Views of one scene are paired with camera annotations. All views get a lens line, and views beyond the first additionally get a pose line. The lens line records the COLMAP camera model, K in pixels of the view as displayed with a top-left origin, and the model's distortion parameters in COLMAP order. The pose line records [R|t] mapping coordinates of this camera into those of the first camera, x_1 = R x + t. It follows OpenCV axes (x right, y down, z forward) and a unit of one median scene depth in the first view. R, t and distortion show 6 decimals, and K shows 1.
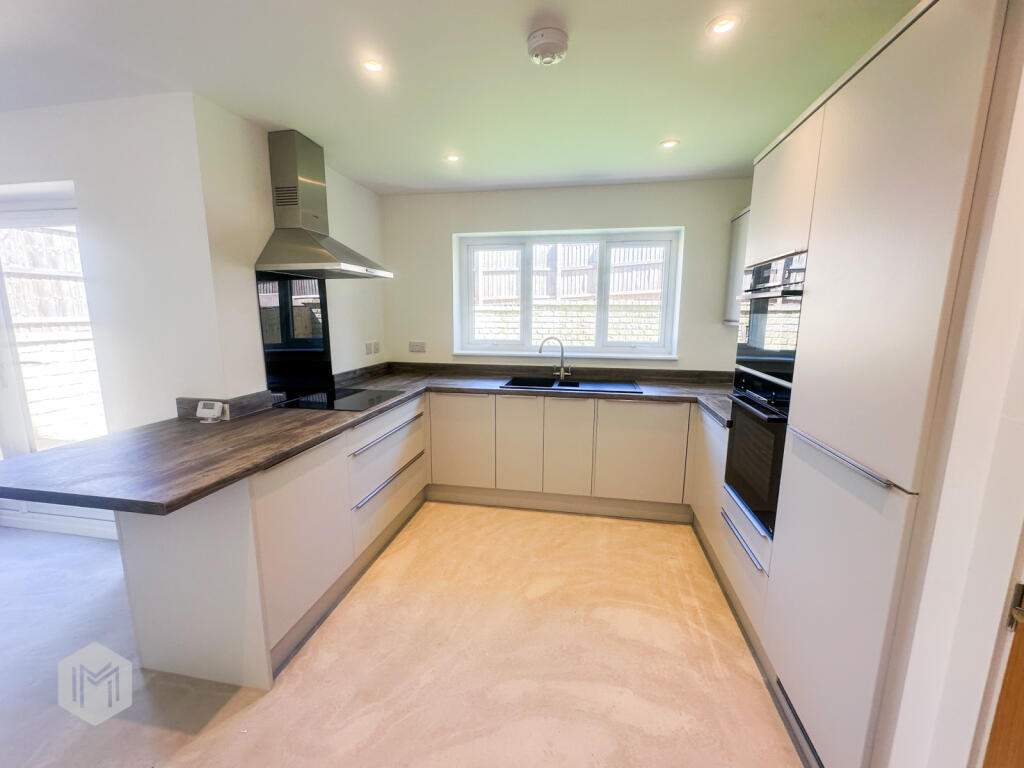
lens RADIAL K [[415.0, 0, 513.2], [0, 415.0, 383.5], [0, 0, 1]] dist [0.001166, -0.000363]
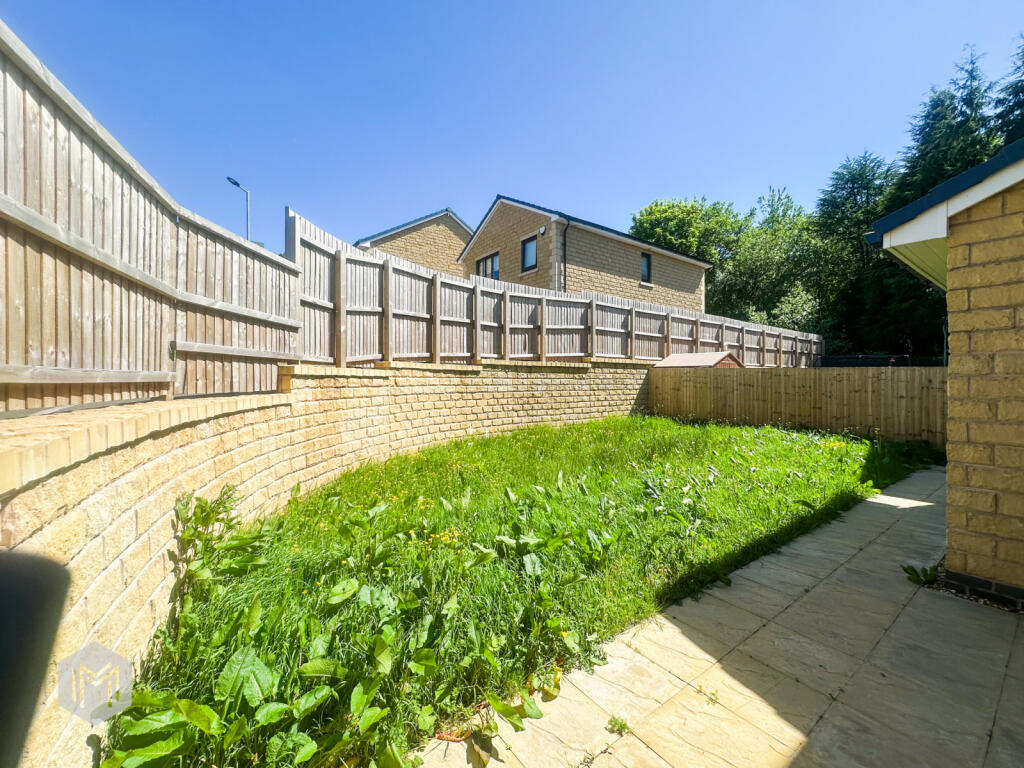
lens RADIAL K [[415.0, 0, 511.4], [0, 415.0, 378.6], [0, 0, 1]] dist [0.001166, -0.000363]
pose [[0.690794, -0.002431, 0.723047, -1.727772], [0.118260, 0.986908, -0.109667, -0.206570], [-0.713315, 0.161265, 0.682038, 1.290291]]
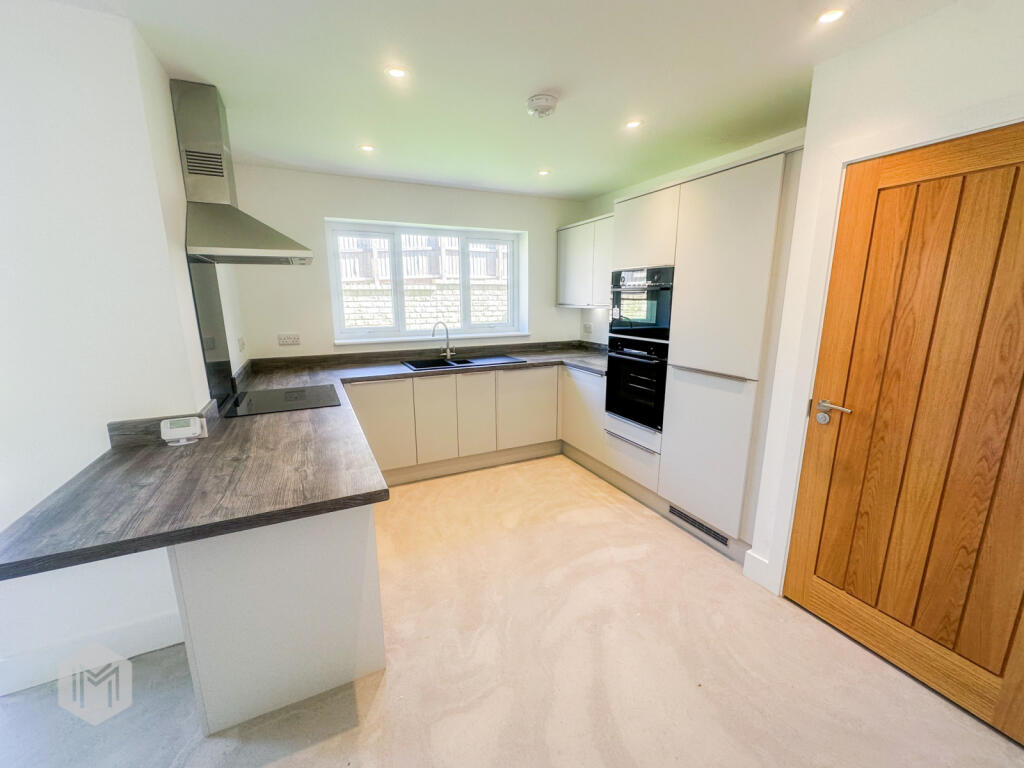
lens RADIAL K [[415.0, 0, 512.7], [0, 415.0, 383.0], [0, 0, 1]] dist [0.001166, -0.000363]
pose [[0.805677, -0.128926, 0.578155, -0.425354], [0.106003, 0.991652, 0.073415, -0.009826], [-0.582794, 0.002137, 0.812617, -0.022048]]
